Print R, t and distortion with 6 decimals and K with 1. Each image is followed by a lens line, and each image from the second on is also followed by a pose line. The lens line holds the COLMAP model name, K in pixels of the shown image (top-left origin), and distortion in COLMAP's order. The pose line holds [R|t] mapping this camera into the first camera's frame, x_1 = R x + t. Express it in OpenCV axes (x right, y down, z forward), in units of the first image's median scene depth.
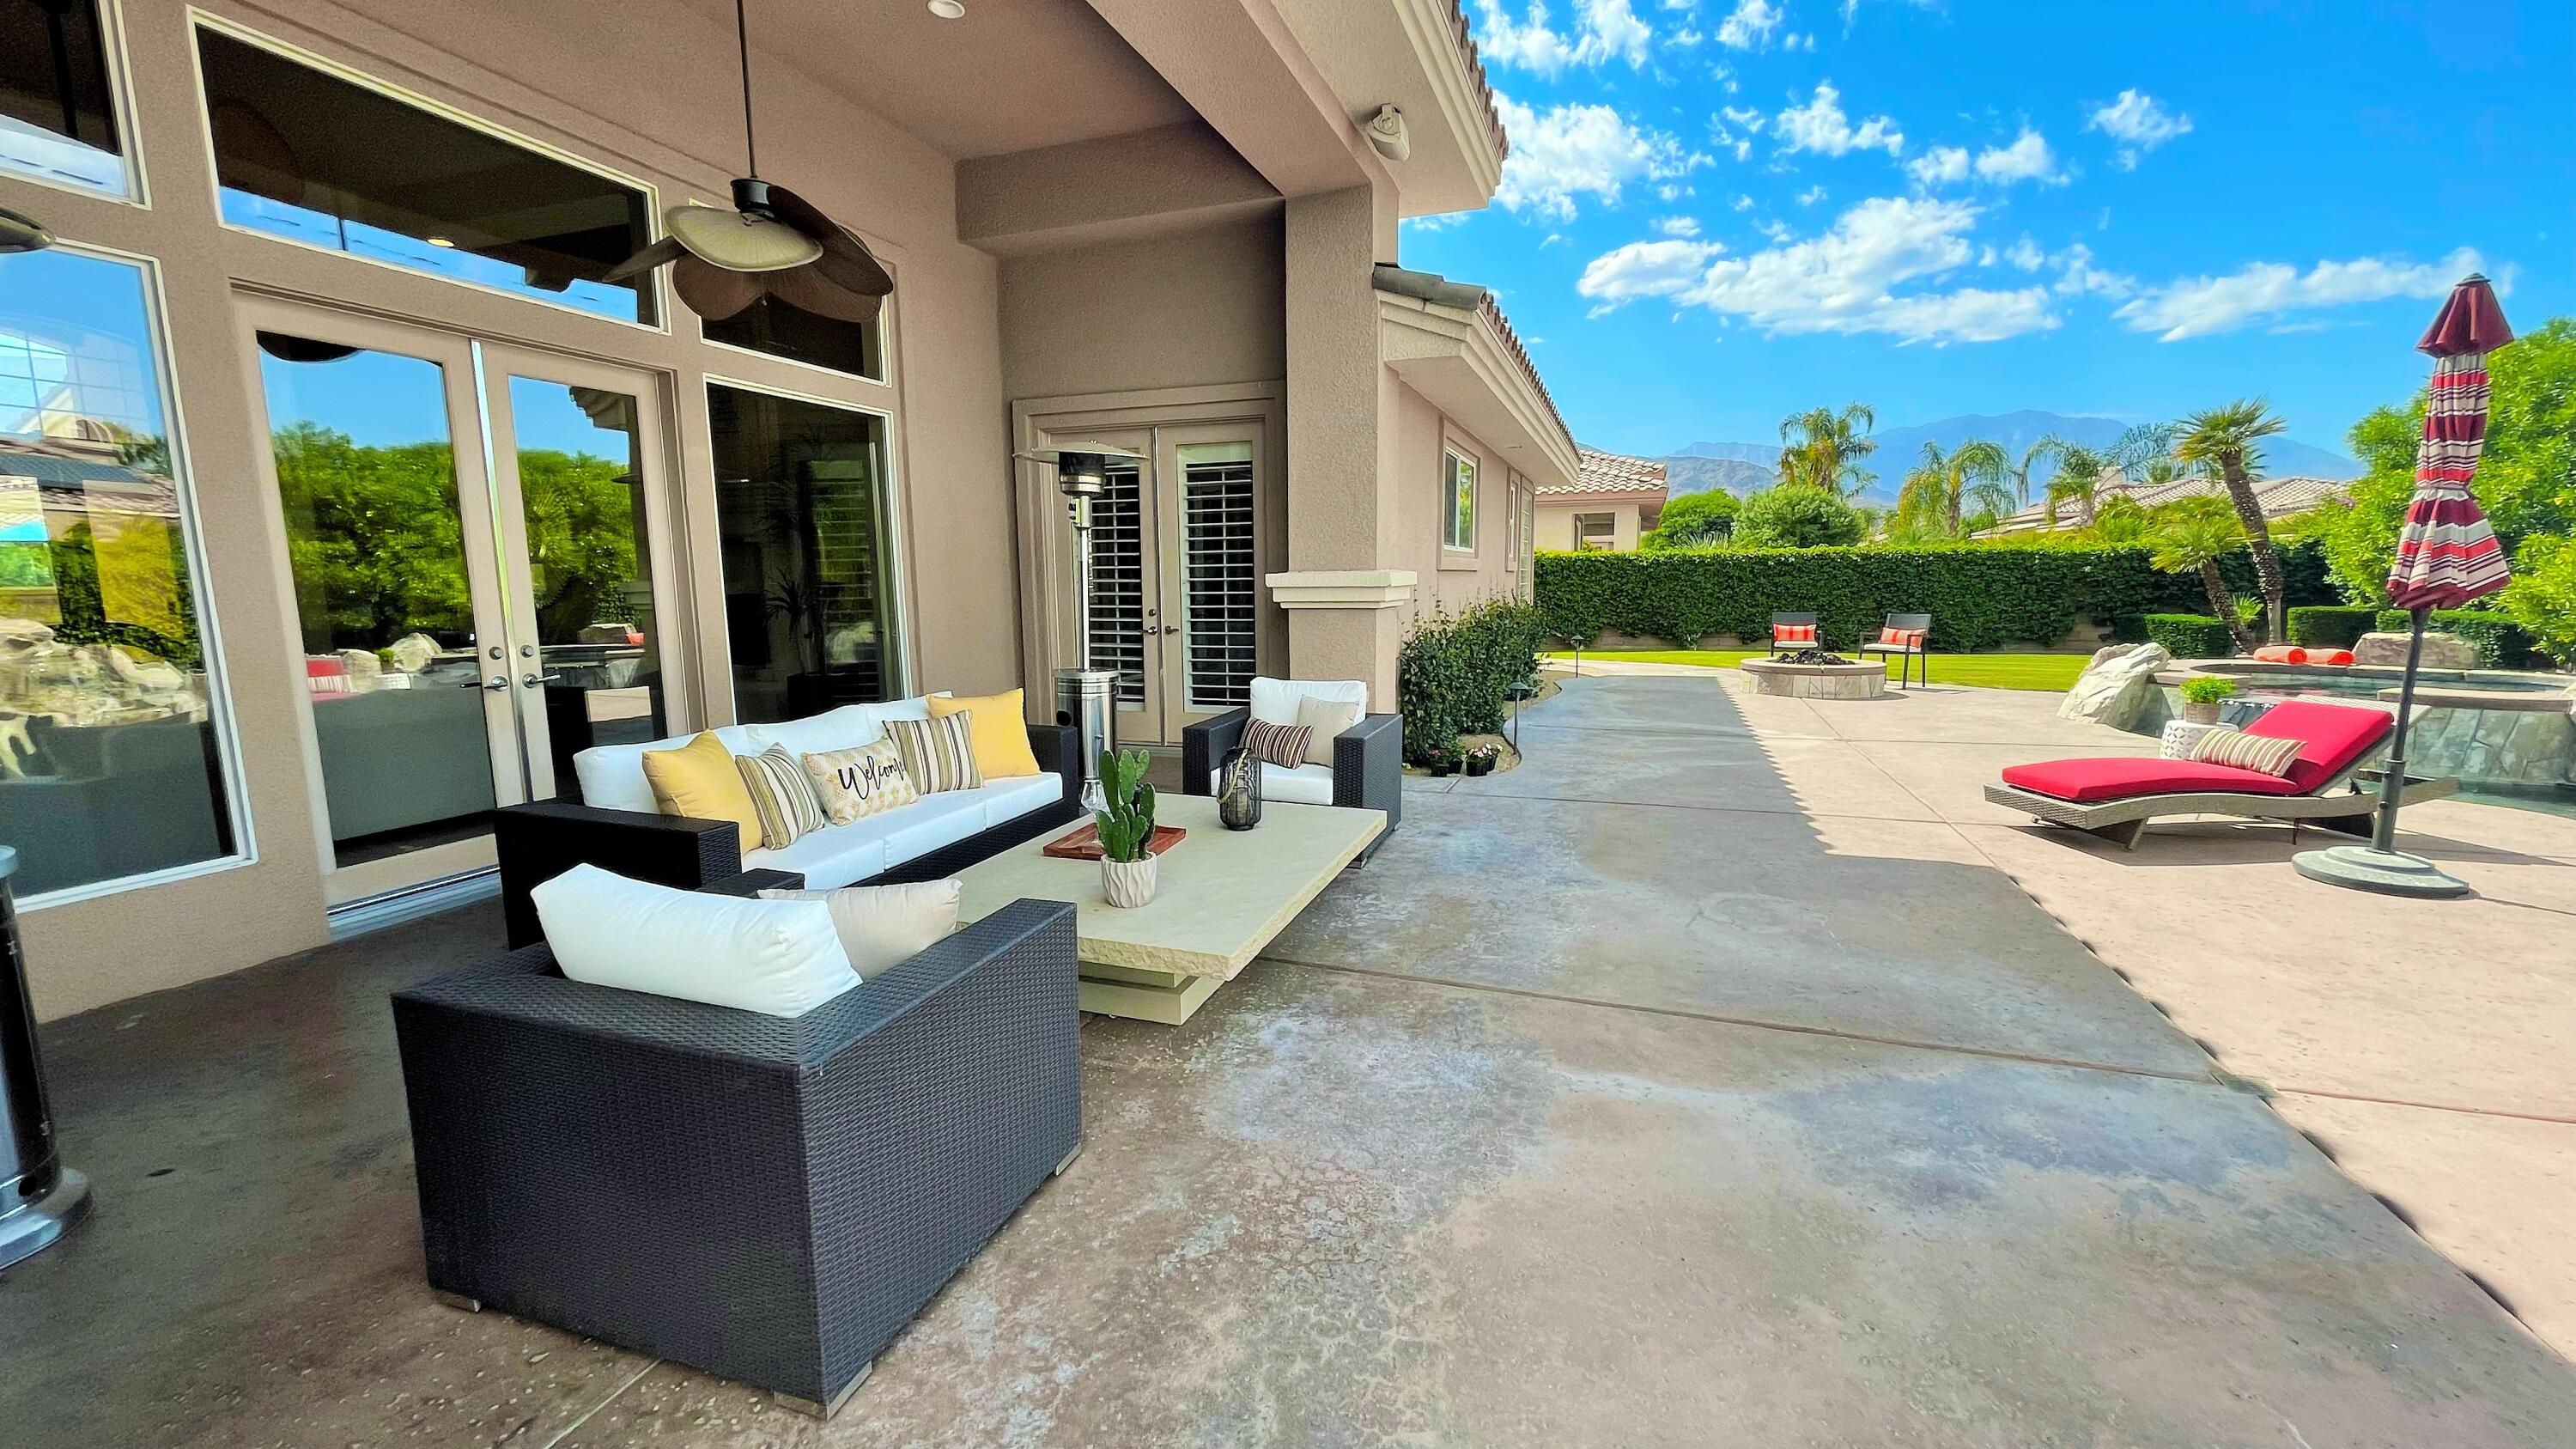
lens RADIAL K [[1032.5, 0, 1294.6], [0, 1032.5, 736.0], [0, 0, 1]] dist [0.002173, 0.000854]
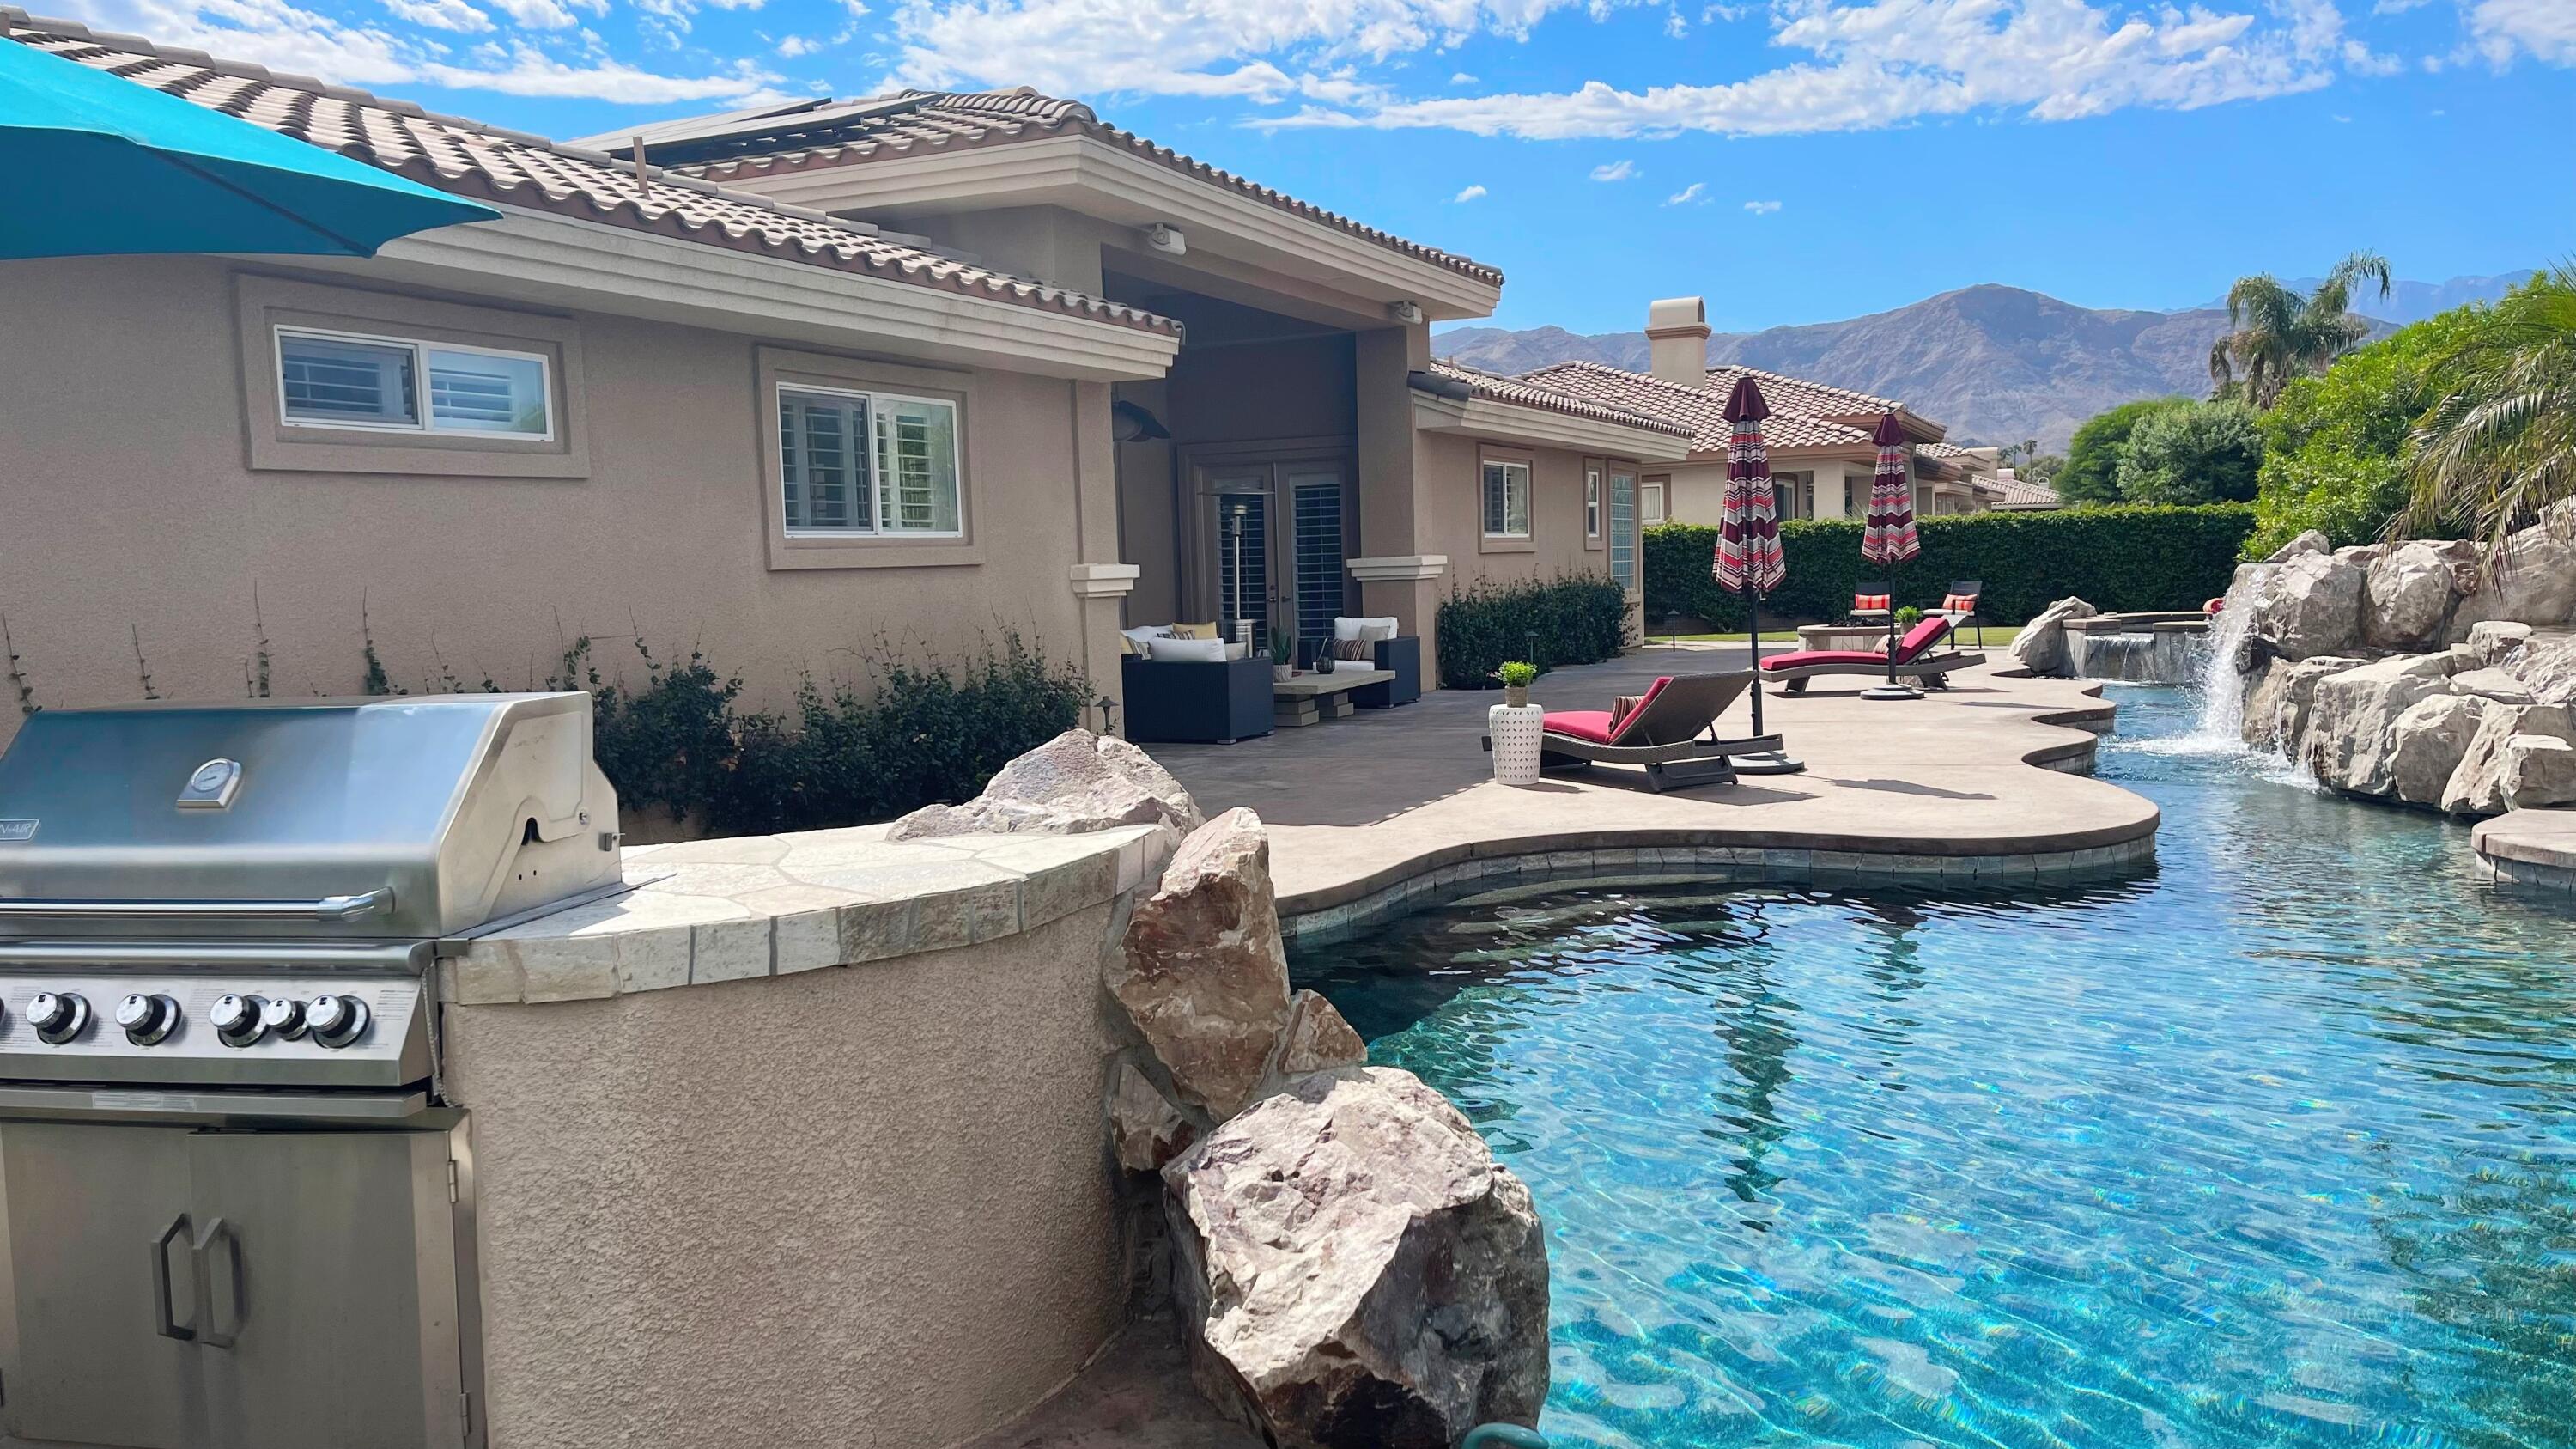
lens RADIAL K [[1961.1, 0, 1300.6], [0, 1961.1, 739.2], [0, 0, 1]] dist [0.065432, -0.072633]
pose [[0.995863, -0.013984, -0.089782, 0.101727], [0.008379, 0.998009, -0.062509, 0.185373], [0.090477, 0.061498, 0.993998, -1.200121]]
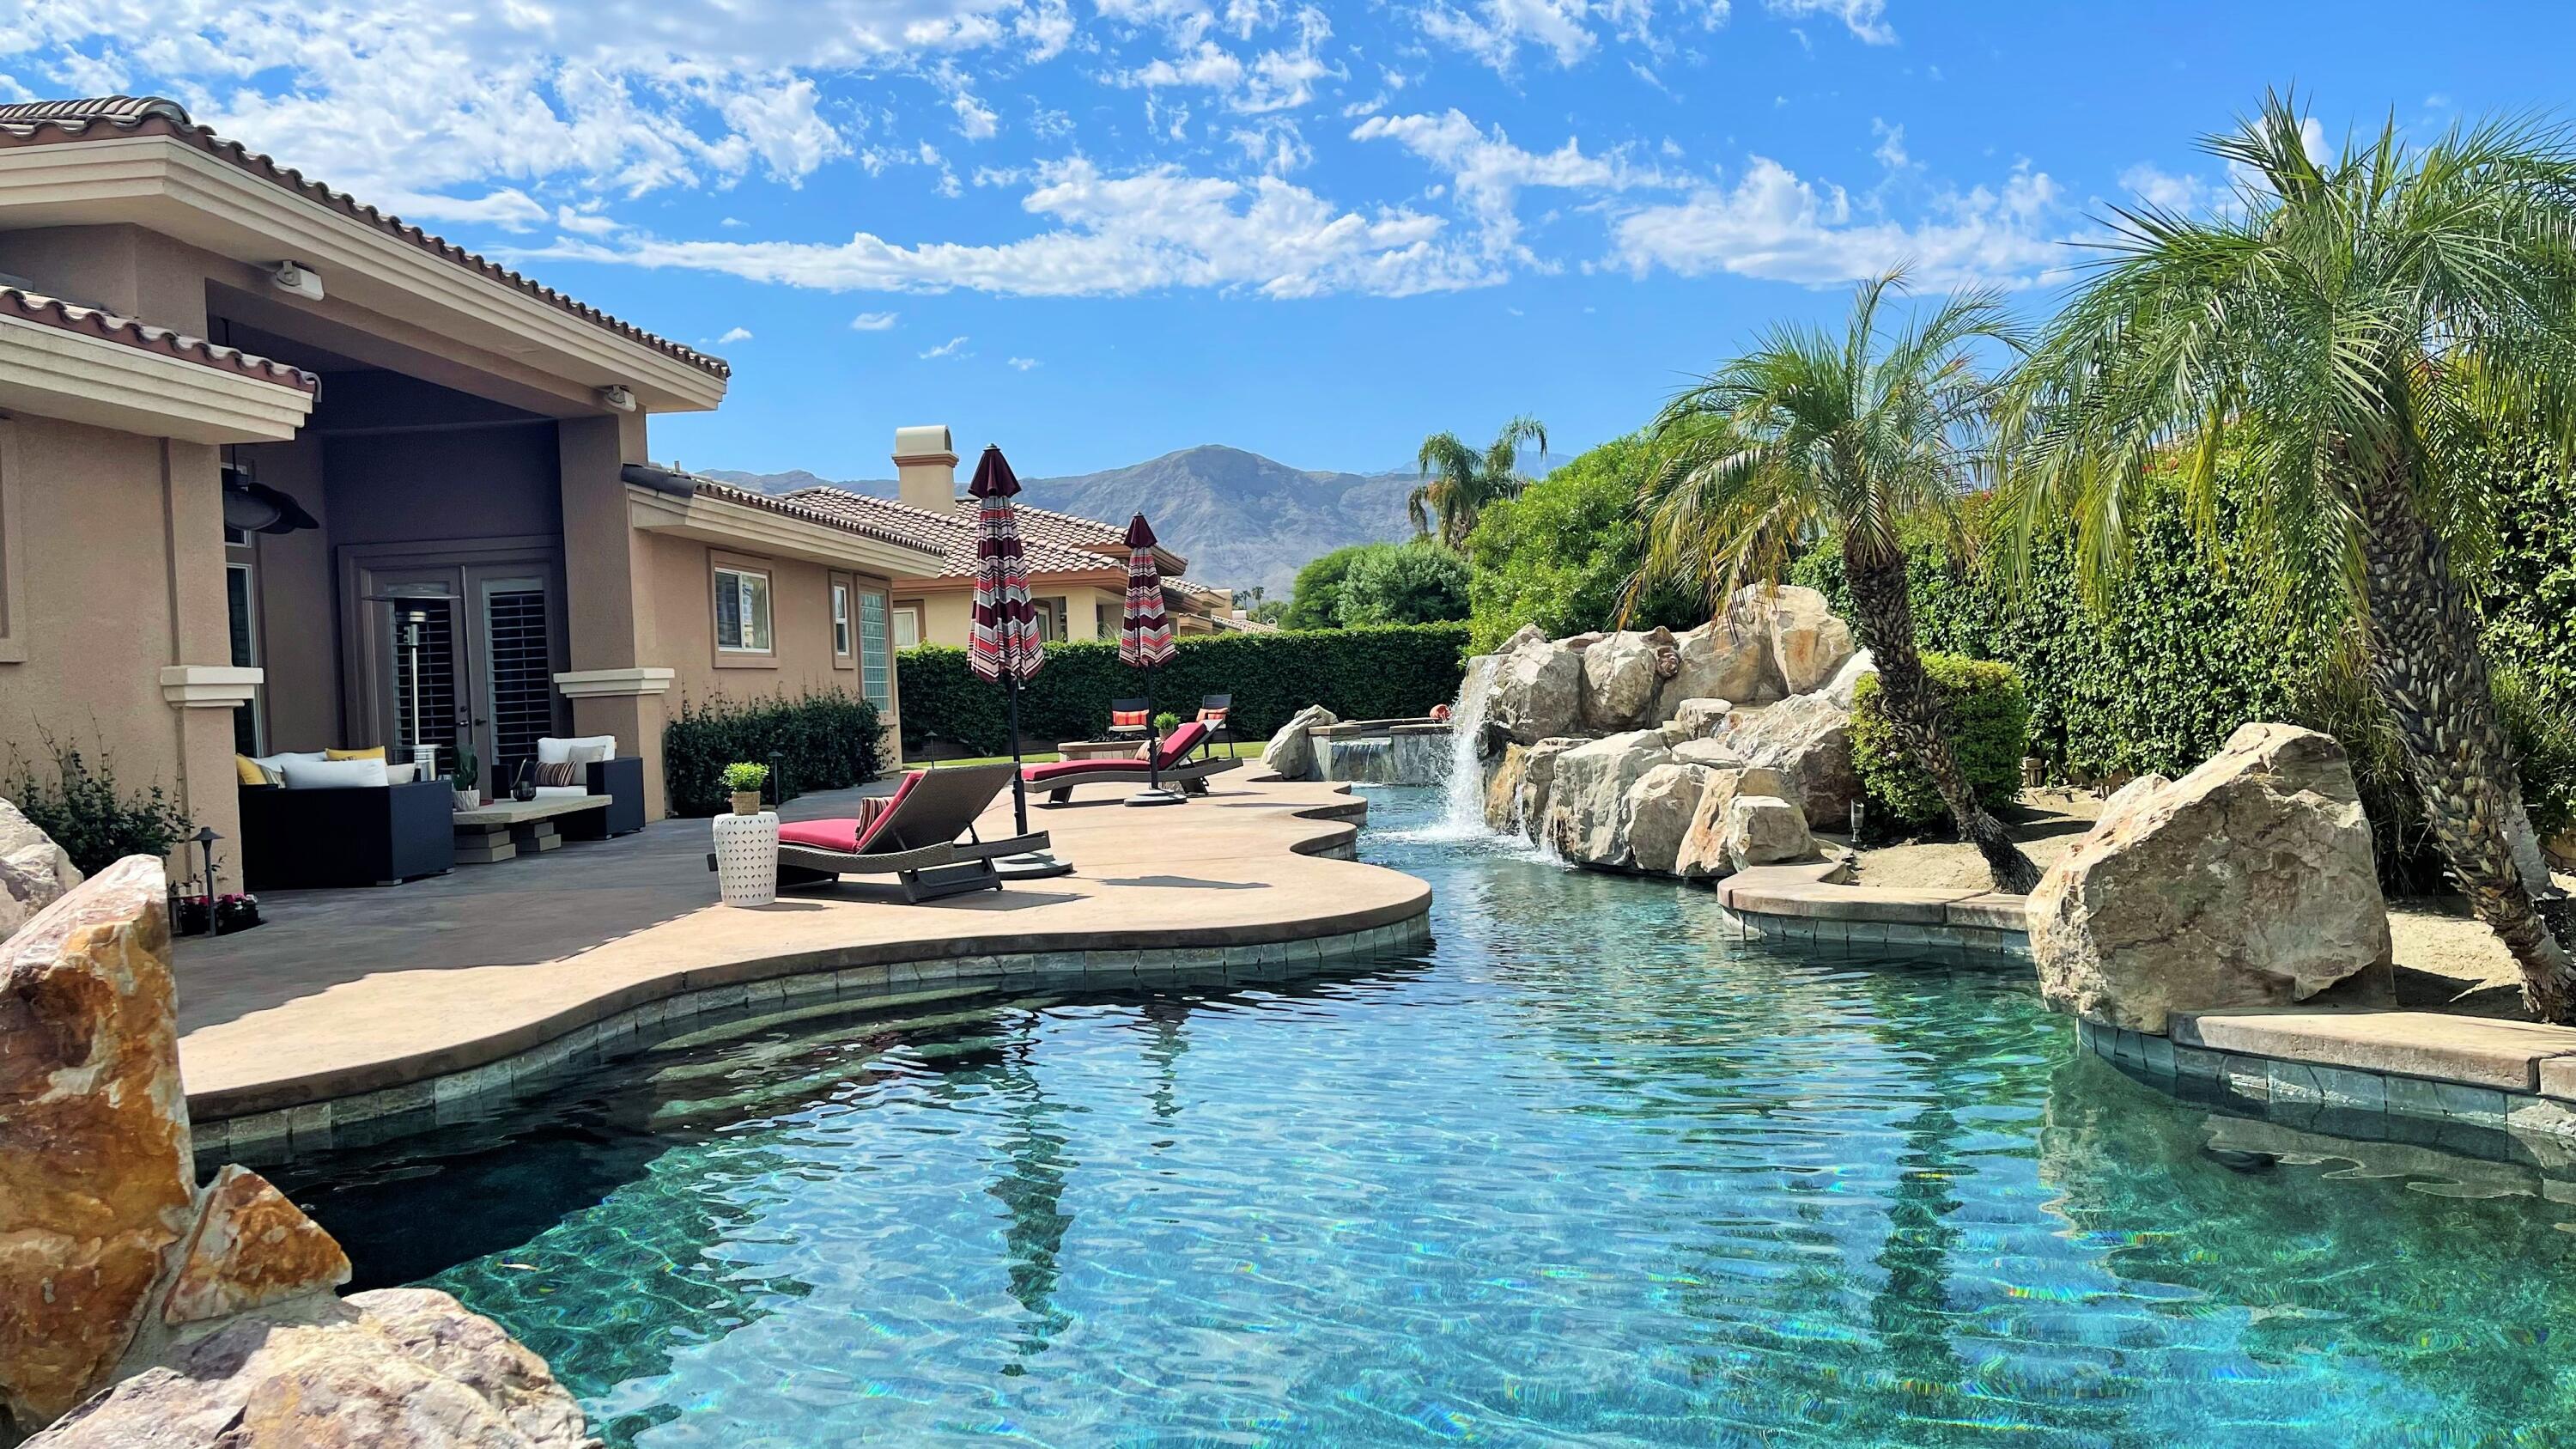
lens RADIAL K [[1961.1, 0, 1291.0], [0, 1961.1, 698.6], [0, 0, 1]] dist [0.065432, -0.072633]
pose [[0.960700, -0.040741, 0.274584, 0.117313], [0.081499, 0.986975, -0.138701, 0.197170], [-0.265357, 0.155628, 0.951507, -1.083530]]
